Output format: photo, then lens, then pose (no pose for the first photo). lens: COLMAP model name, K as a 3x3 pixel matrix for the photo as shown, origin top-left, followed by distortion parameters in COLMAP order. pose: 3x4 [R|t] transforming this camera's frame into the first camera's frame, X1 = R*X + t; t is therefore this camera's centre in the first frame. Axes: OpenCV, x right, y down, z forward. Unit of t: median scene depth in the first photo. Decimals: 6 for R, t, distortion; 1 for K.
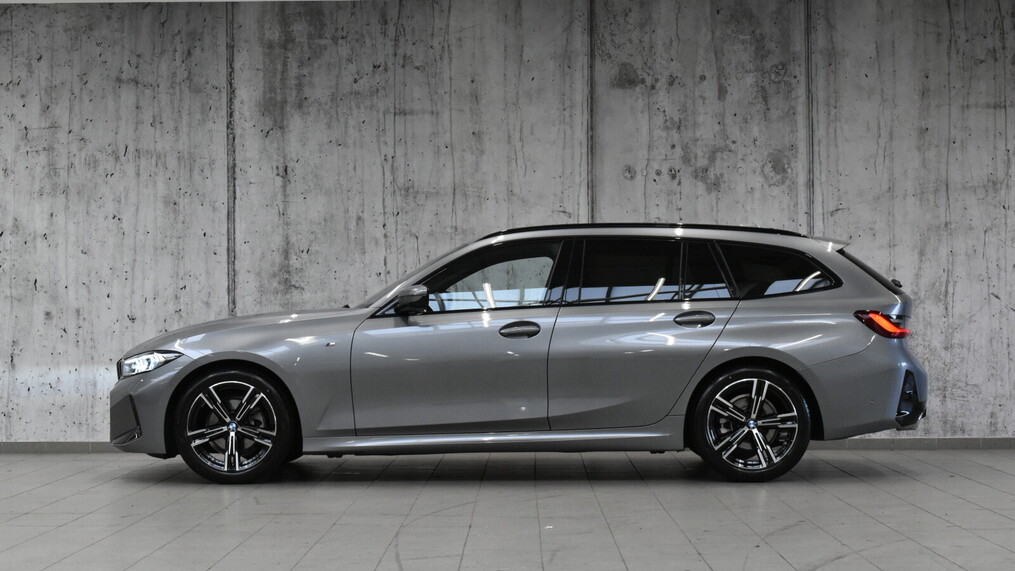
lens RADIAL K [[2173.1, 0, 507.2], [0, 2173.1, 285.2], [0, 0, 1]] dist [-0.061021, 0.000000]
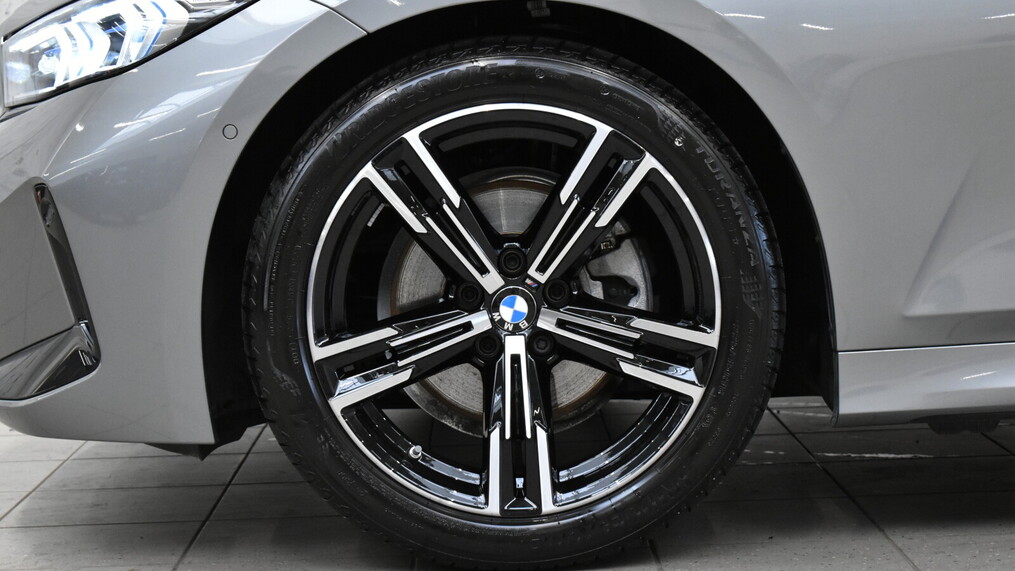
lens RADIAL K [[2373.4, 0, 508.1], [0, 2373.4, 286.2], [0, 0, 1]] dist [-0.152062, 0.000000]
pose [[0.999113, -0.031316, 0.028144, -0.133842], [0.028523, 0.995099, 0.094677, 0.039915], [-0.030971, -0.093791, 0.995110, 0.762121]]
